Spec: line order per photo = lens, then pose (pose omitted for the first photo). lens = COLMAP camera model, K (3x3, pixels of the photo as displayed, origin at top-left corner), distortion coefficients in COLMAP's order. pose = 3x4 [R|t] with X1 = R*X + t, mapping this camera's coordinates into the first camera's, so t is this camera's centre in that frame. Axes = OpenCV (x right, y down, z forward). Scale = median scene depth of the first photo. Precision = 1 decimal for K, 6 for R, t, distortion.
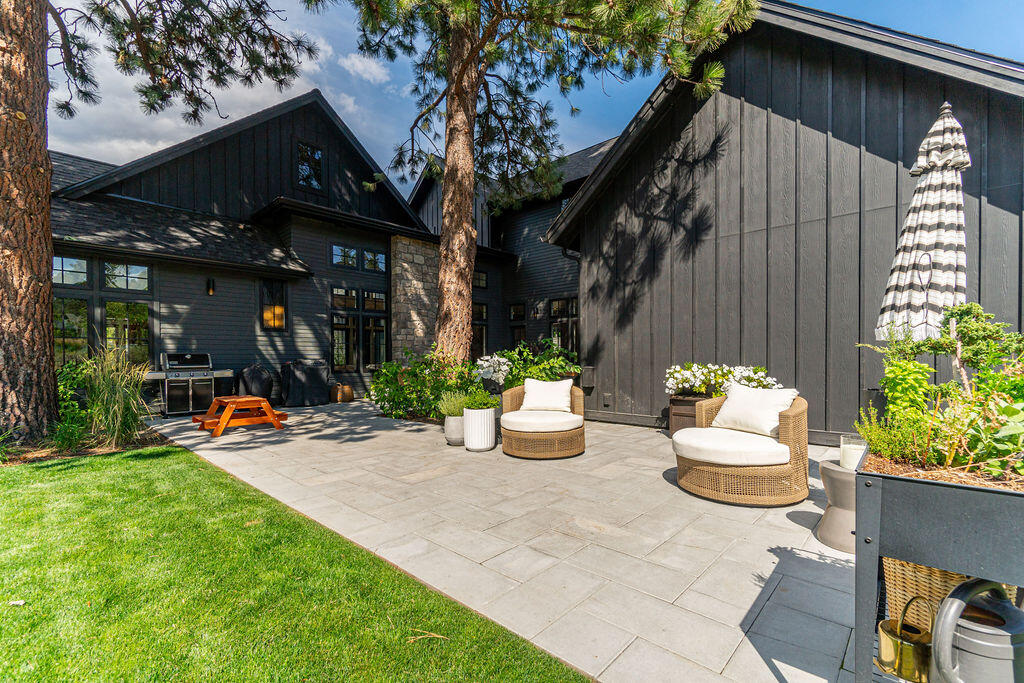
lens RADIAL K [[443.1, 0, 509.6], [0, 443.1, 354.8], [0, 0, 1]] dist [-0.000595, -0.000119]
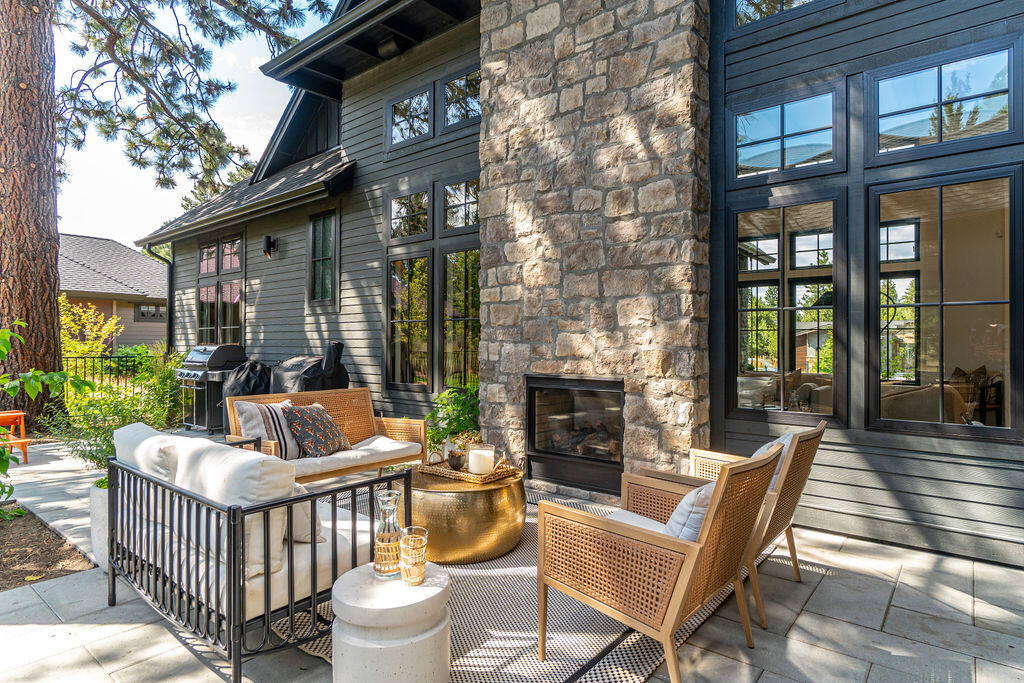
lens RADIAL K [[562.9, 0, 512.0], [0, 562.9, 341.5], [0, 0, 1]] dist [0.000459, 0.000069]
pose [[0.068315, -0.004374, -0.997654, 0.165826], [-0.001311, 0.999989, -0.004474, -0.003684], [0.997663, 0.001614, 0.068308, 0.978167]]
